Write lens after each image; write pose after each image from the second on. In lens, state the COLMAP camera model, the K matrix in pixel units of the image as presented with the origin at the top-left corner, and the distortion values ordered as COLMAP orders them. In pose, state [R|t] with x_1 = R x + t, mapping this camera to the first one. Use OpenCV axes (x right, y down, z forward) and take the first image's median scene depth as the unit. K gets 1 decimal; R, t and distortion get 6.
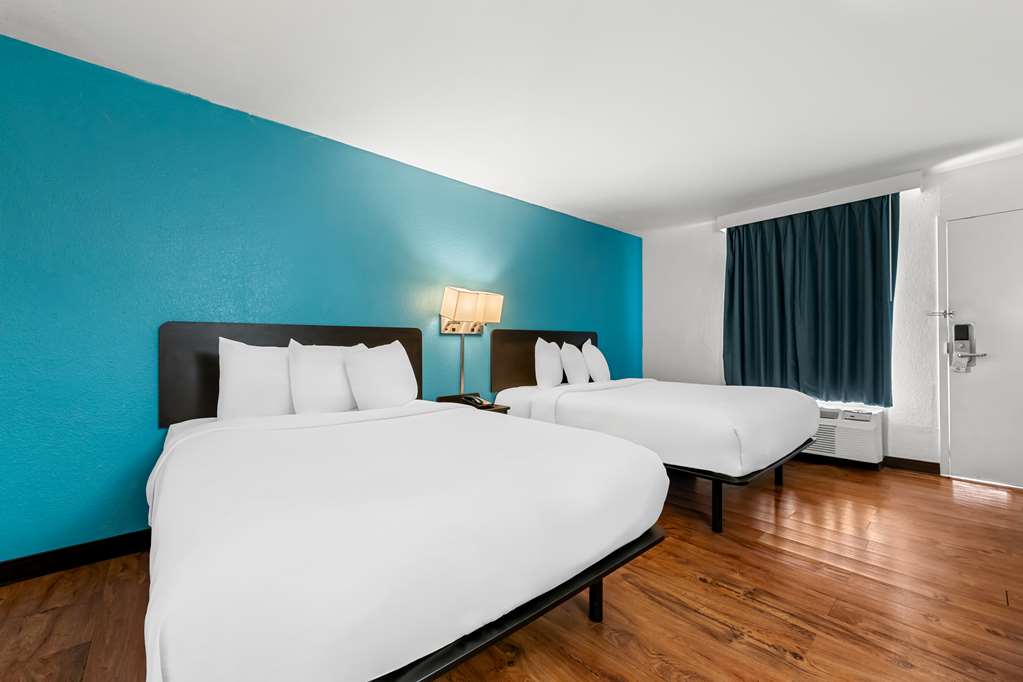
lens RADIAL K [[406.4, 0, 516.2], [0, 406.4, 337.6], [0, 0, 1]] dist [-0.000564, 0.000096]
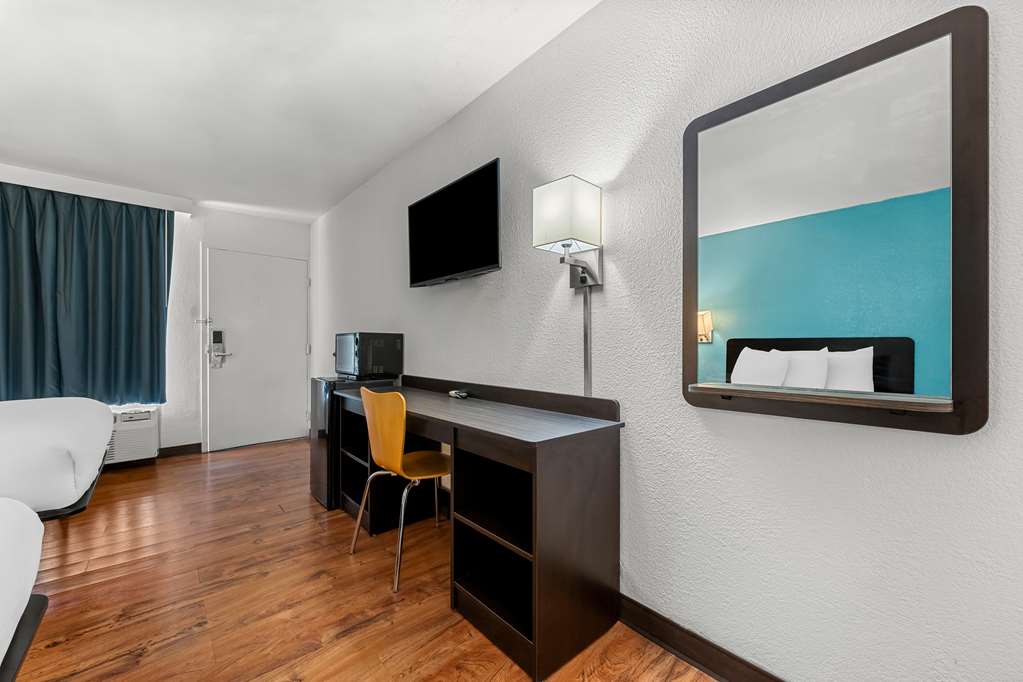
lens RADIAL K [[408.7, 0, 506.1], [0, 408.7, 345.7], [0, 0, 1]] dist [0.000101, -0.000108]
pose [[0.005050, 0.000973, 0.999987, -0.204693], [-0.022781, 0.999740, -0.000858, -0.005662], [-0.999728, -0.022777, 0.005071, 0.072975]]
